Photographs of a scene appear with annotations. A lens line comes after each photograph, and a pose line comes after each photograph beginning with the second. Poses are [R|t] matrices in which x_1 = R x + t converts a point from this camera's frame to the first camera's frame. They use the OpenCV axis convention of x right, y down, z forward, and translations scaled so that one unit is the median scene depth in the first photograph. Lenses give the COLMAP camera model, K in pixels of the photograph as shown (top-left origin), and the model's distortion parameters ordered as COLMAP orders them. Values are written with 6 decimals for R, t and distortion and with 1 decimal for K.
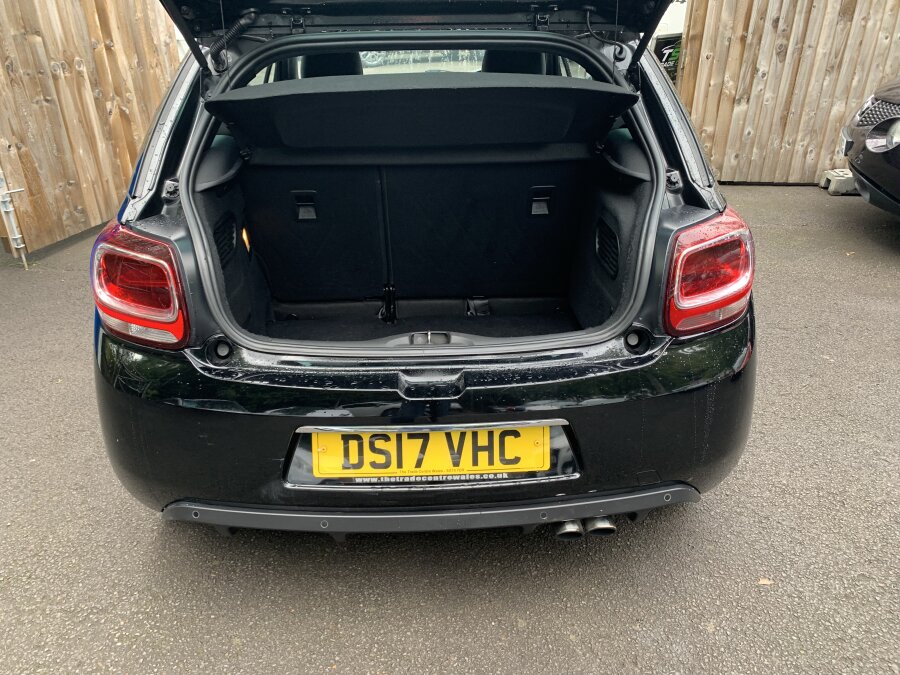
lens RADIAL K [[675.3, 0, 446.8], [0, 675.3, 338.9], [0, 0, 1]] dist [0.026656, -0.024005]
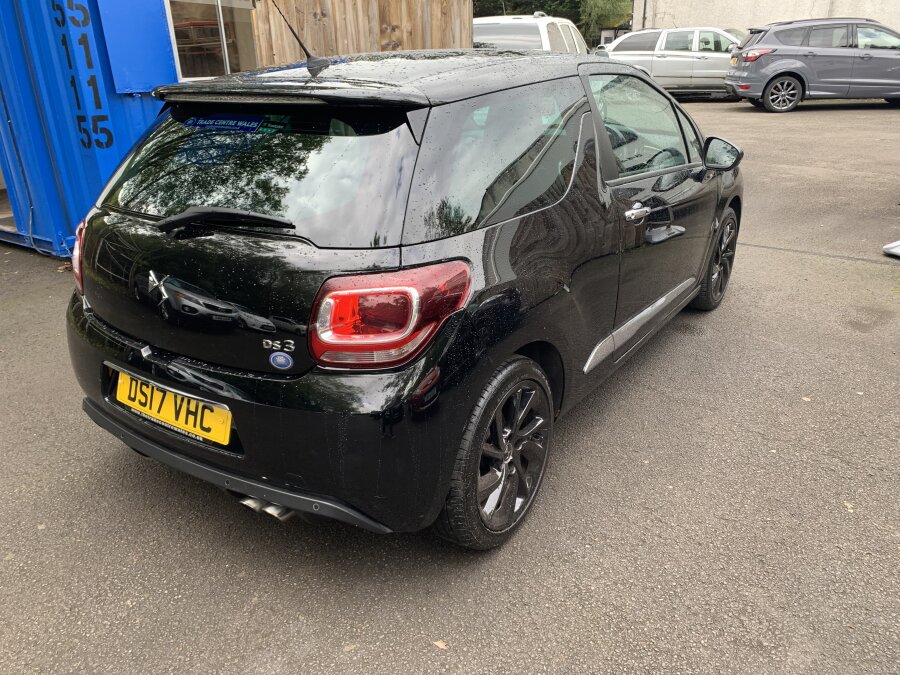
lens RADIAL K [[675.3, 0, 458.1], [0, 675.3, 338.6], [0, 0, 1]] dist [0.026656, -0.024005]
pose [[0.812432, 0.218691, -0.540490, 1.150345], [-0.245005, 0.969227, 0.023888, -0.134733], [0.529082, 0.113016, 0.841011, 0.154613]]
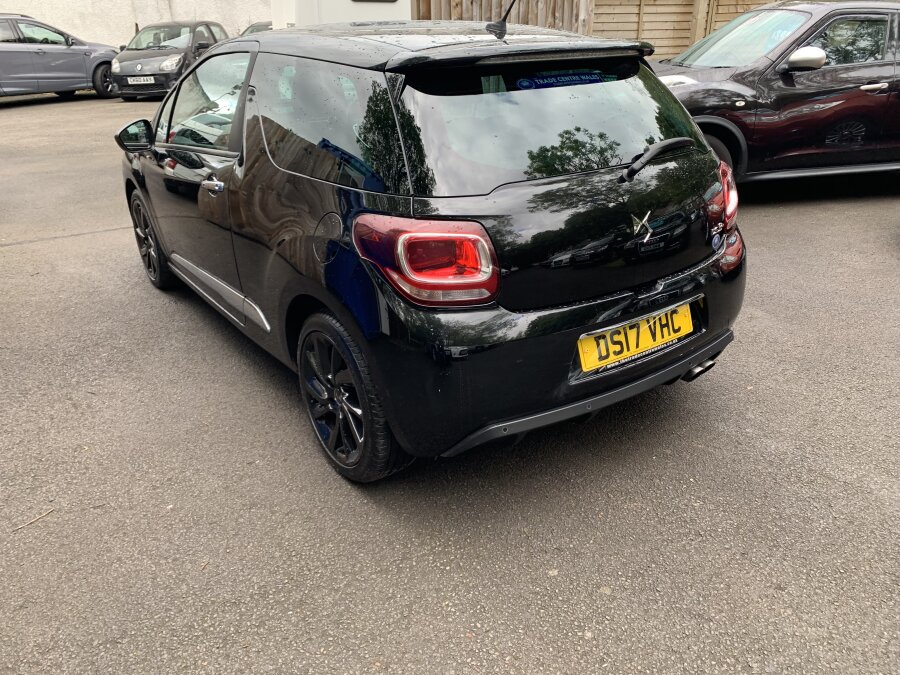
lens RADIAL K [[675.3, 0, 451.6], [0, 675.3, 334.5], [0, 0, 1]] dist [0.026656, -0.024005]
pose [[0.848286, -0.228797, 0.477560, -1.076614], [0.249148, 0.968231, 0.021317, 0.030728], [-0.467265, 0.100900, 0.878341, -0.102495]]
